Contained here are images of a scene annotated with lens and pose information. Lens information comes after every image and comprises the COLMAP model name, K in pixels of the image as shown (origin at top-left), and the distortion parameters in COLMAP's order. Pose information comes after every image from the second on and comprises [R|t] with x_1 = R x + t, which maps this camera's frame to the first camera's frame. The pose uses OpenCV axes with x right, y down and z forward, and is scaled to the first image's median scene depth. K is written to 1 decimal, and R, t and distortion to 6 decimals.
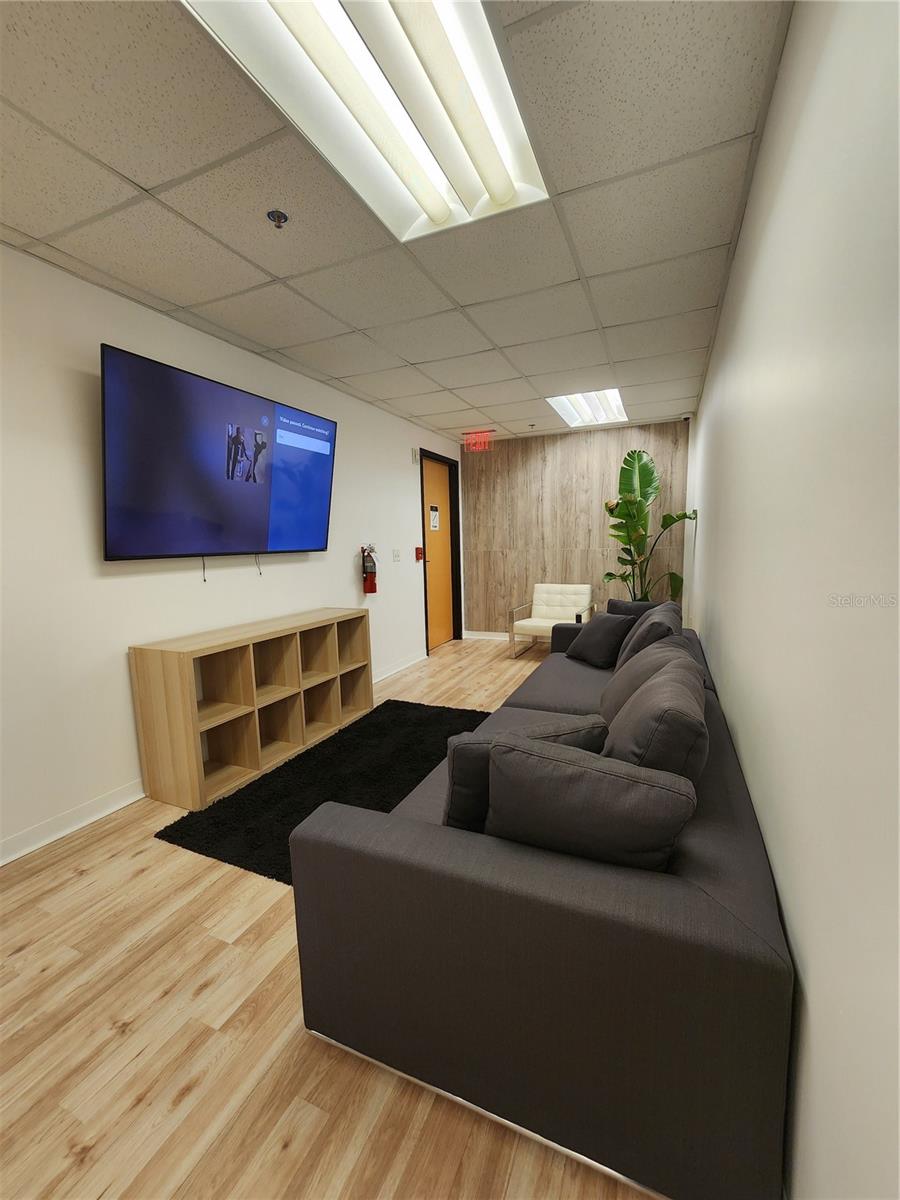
lens RADIAL K [[496.5, 0, 450.8], [0, 496.5, 610.0], [0, 0, 1]] dist [-0.000567, 0.001375]
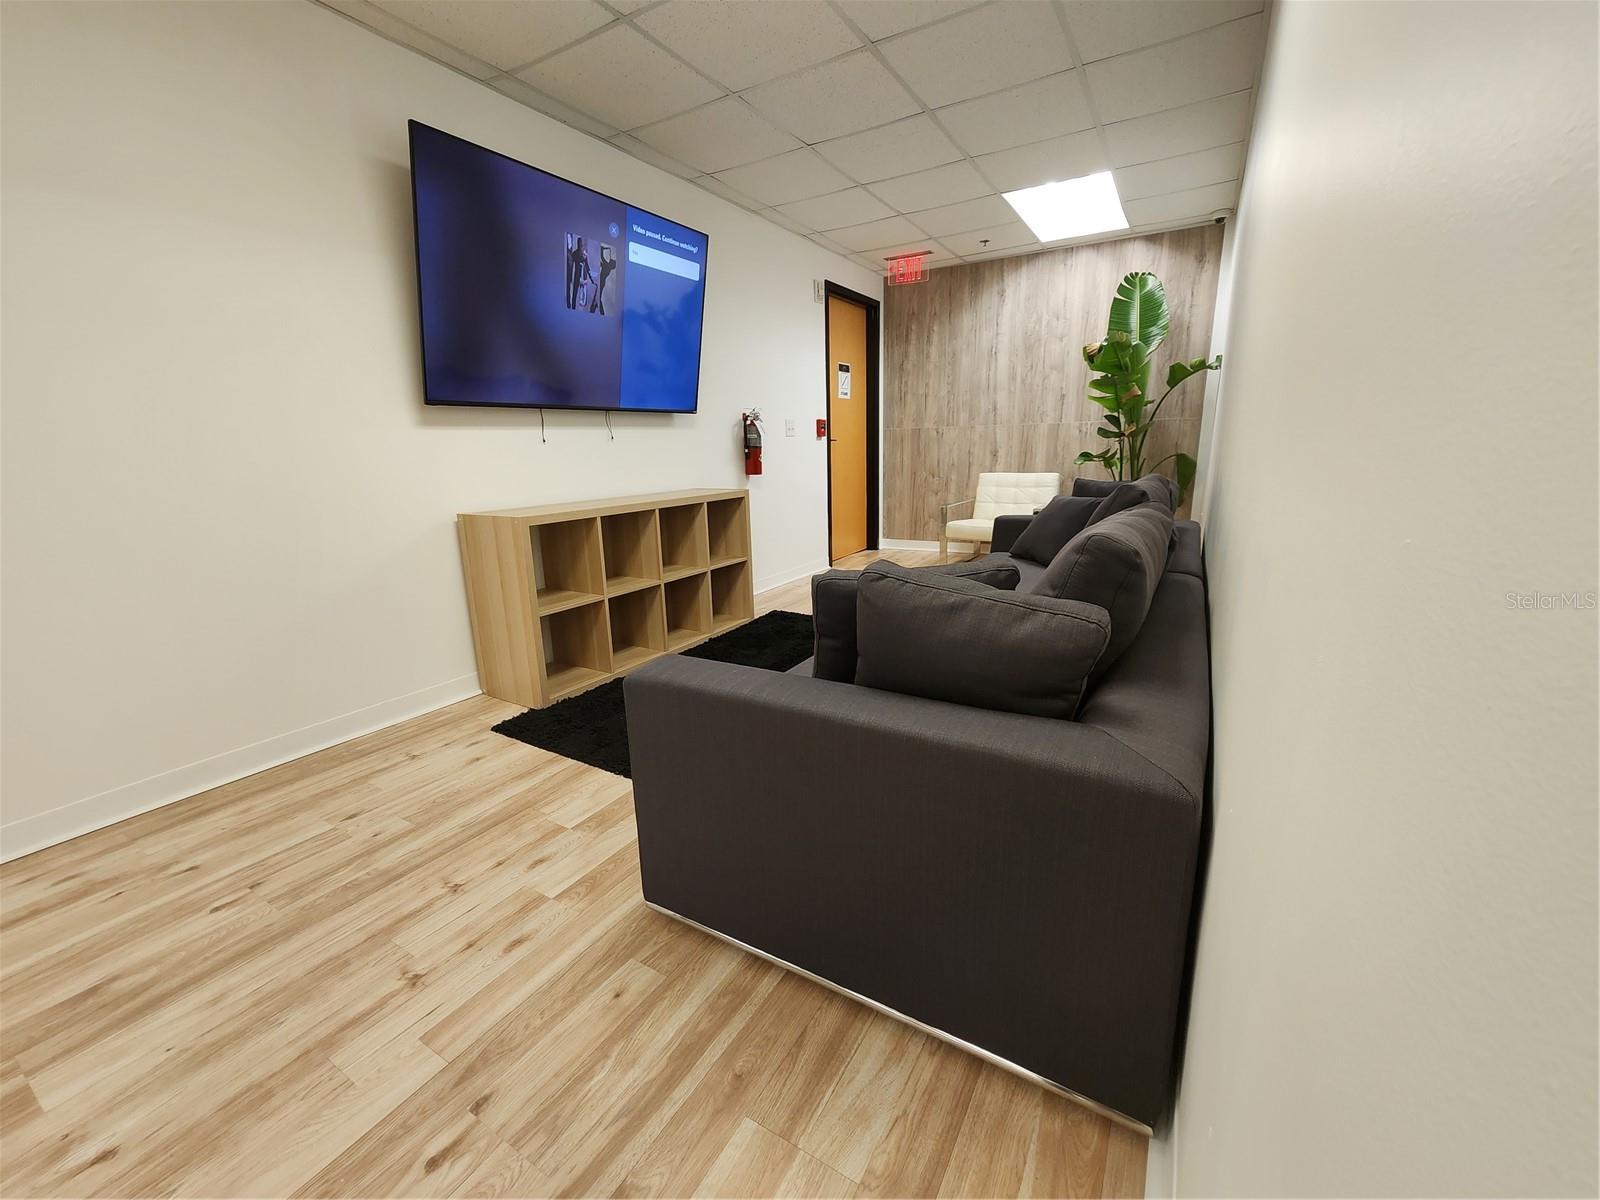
lens RADIAL K [[662.0, 0, 785.4], [0, 662.0, 598.5], [0, 0, 1]] dist [-0.000567, 0.001375]
pose [[0.990890, 0.028372, -0.131650, 0.047933], [-0.014934, 0.994676, 0.101961, 0.092679], [0.133842, -0.099067, 0.986039, -0.037049]]
